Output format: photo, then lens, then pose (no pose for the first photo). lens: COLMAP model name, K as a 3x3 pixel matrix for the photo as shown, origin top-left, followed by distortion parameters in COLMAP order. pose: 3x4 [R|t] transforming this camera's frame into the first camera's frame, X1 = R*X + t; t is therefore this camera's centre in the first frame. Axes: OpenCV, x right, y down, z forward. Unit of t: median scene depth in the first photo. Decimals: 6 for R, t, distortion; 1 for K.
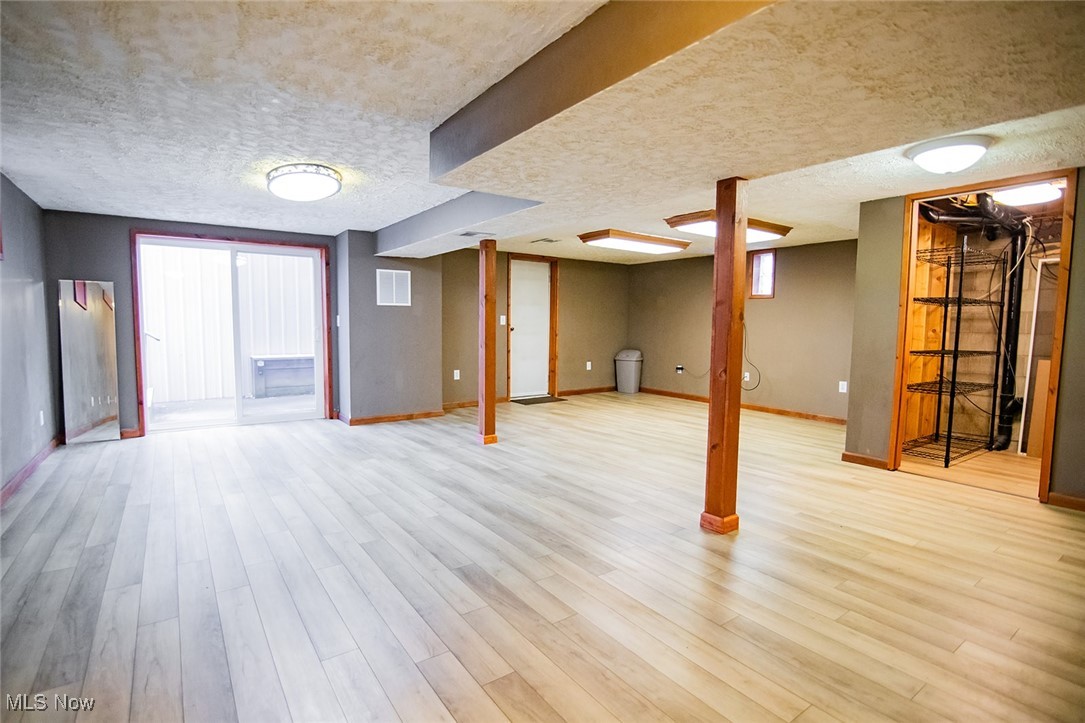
lens RADIAL K [[508.2, 0, 542.5], [0, 508.2, 361.5], [0, 0, 1]] dist [-0.020497, 0.000038]
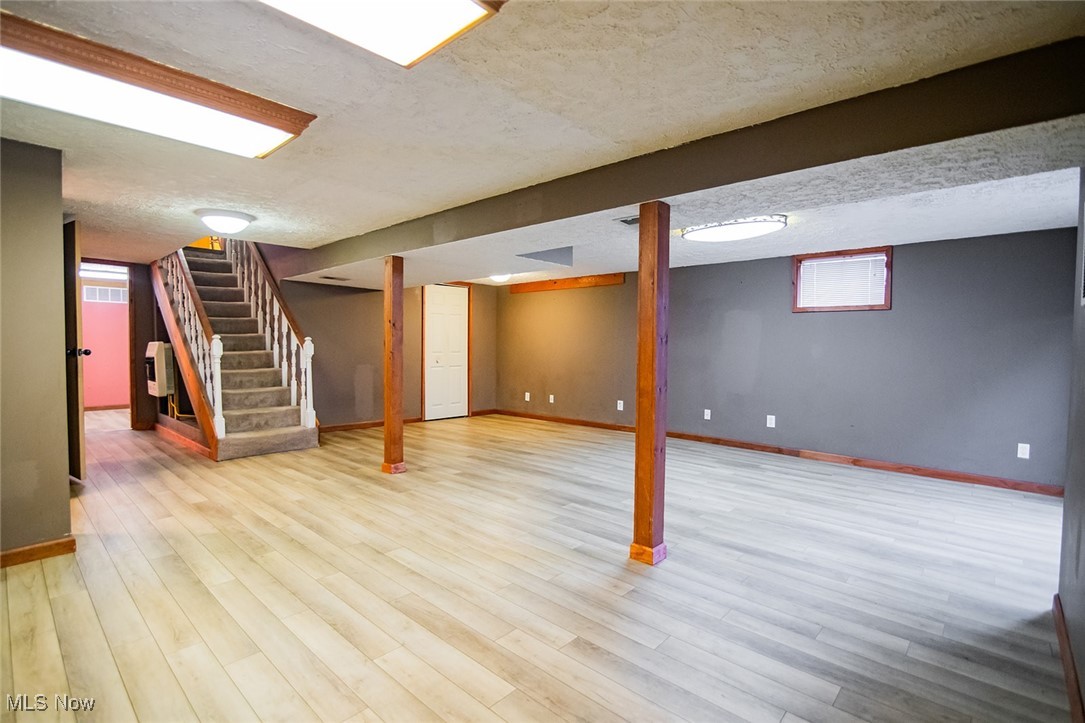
lens RADIAL K [[508.2, 0, 542.5], [0, 508.2, 361.5], [0, 0, 1]] dist [-0.020497, 0.000038]
pose [[-0.980154, -0.013761, -0.197762, 0.159454], [-0.033940, 0.994507, 0.099013, -0.145839], [0.195313, 0.103760, -0.975237, 1.970274]]
